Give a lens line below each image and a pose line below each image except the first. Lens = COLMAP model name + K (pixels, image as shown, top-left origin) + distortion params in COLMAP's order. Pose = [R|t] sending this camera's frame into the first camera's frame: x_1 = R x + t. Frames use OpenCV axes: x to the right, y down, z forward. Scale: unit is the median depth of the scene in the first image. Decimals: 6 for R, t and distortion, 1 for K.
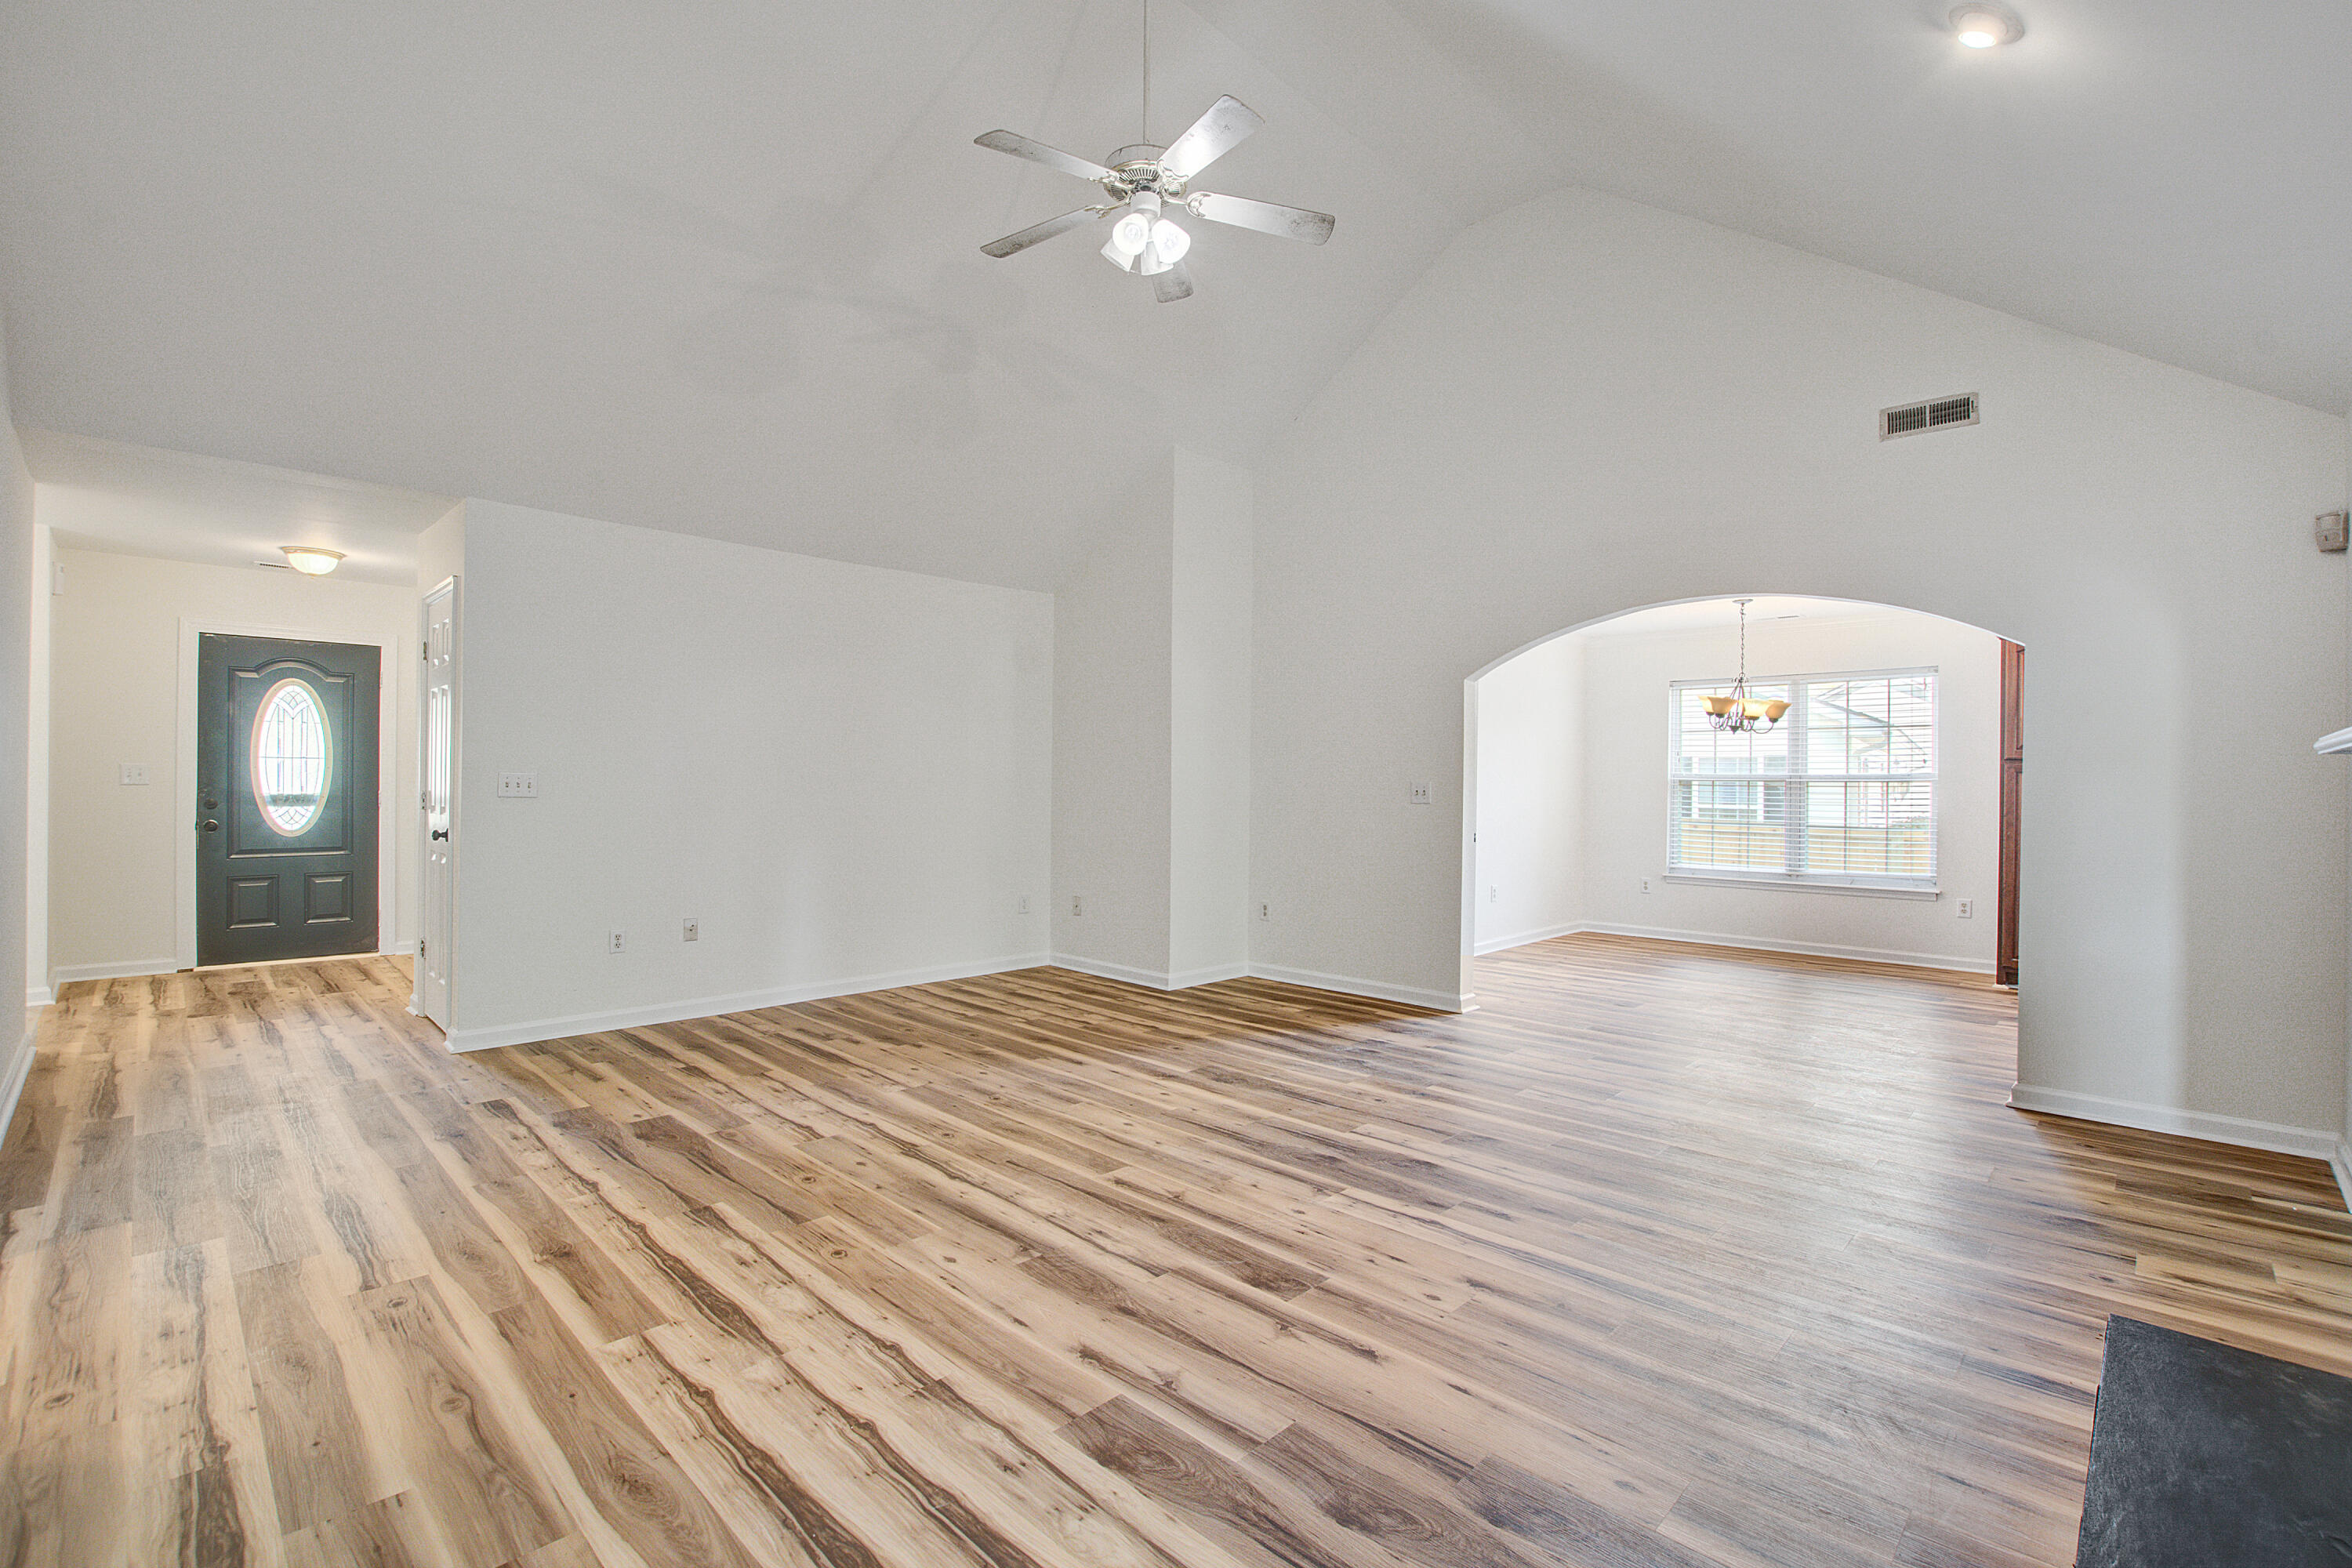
lens RADIAL K [[1019.1, 0, 1139.1], [0, 1019.1, 775.3], [0, 0, 1]] dist [-0.028730, 0.003661]
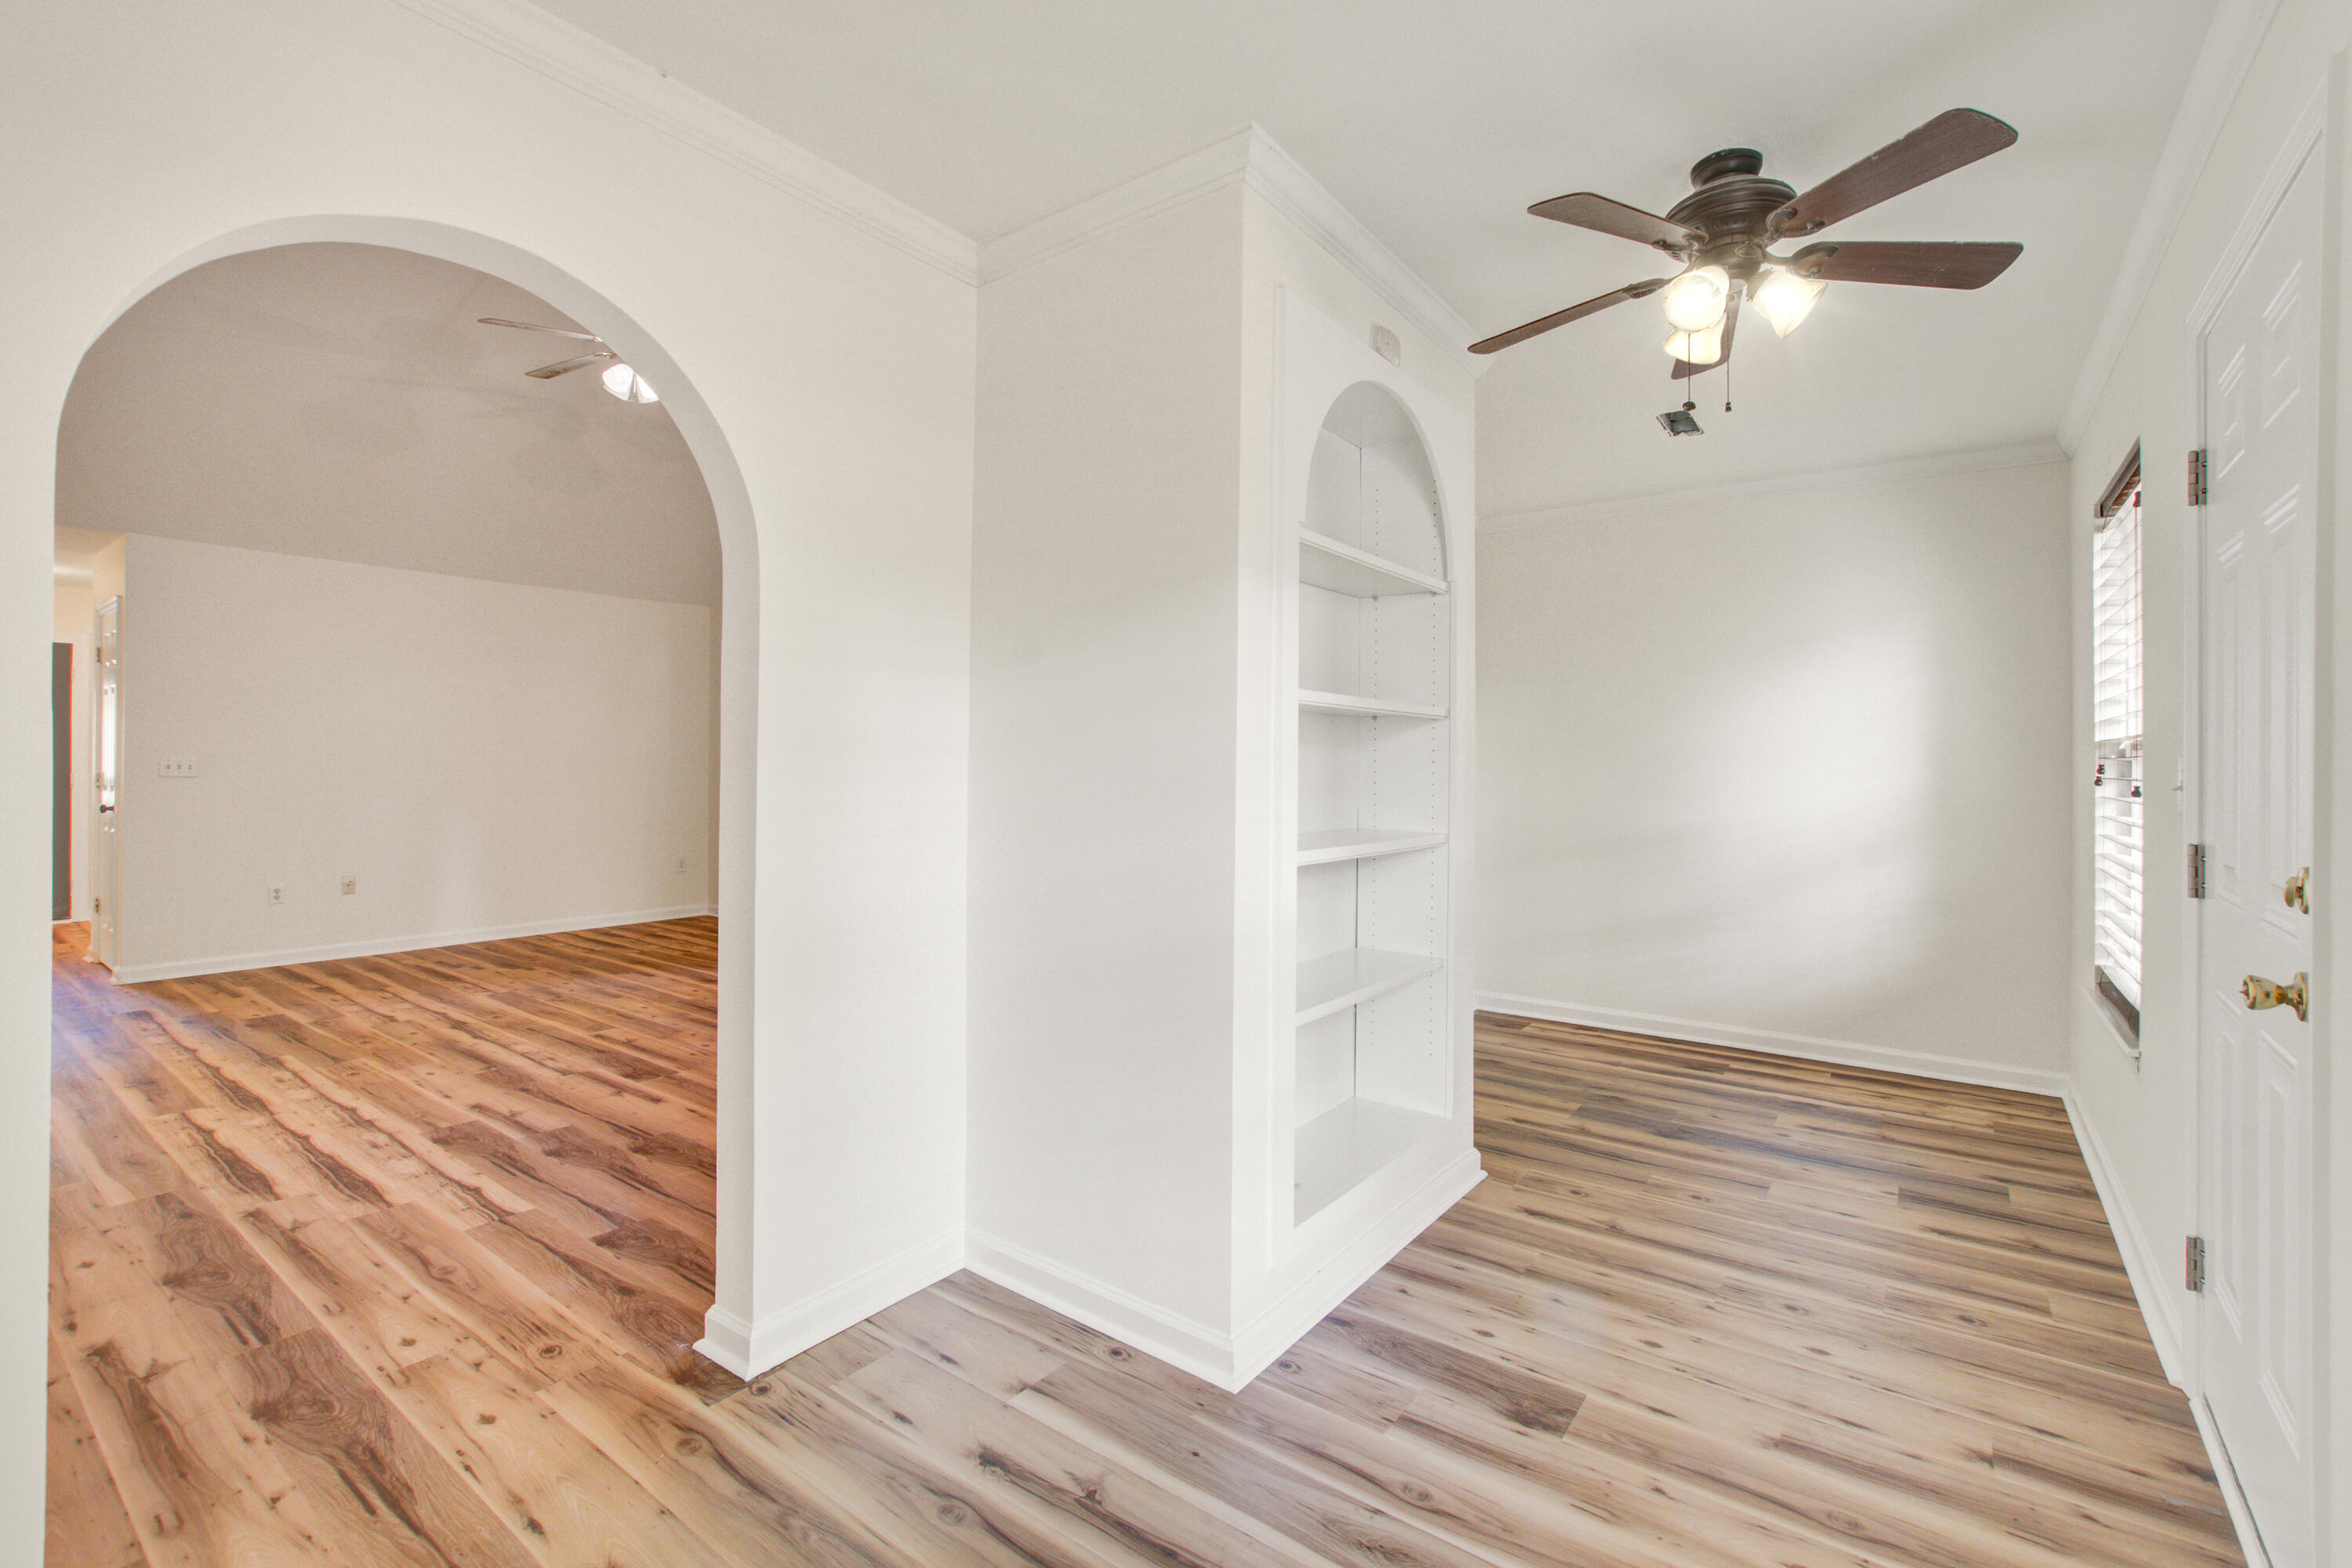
lens RADIAL K [[1019.1, 0, 1165.1], [0, 1019.1, 751.5], [0, 0, 1]] dist [-0.028730, 0.003661]
pose [[0.988492, 0.000801, 0.151274, 0.424709], [0.000724, 0.999949, -0.010026, 0.007899], [-0.151274, 0.010021, 0.988441, -0.411960]]
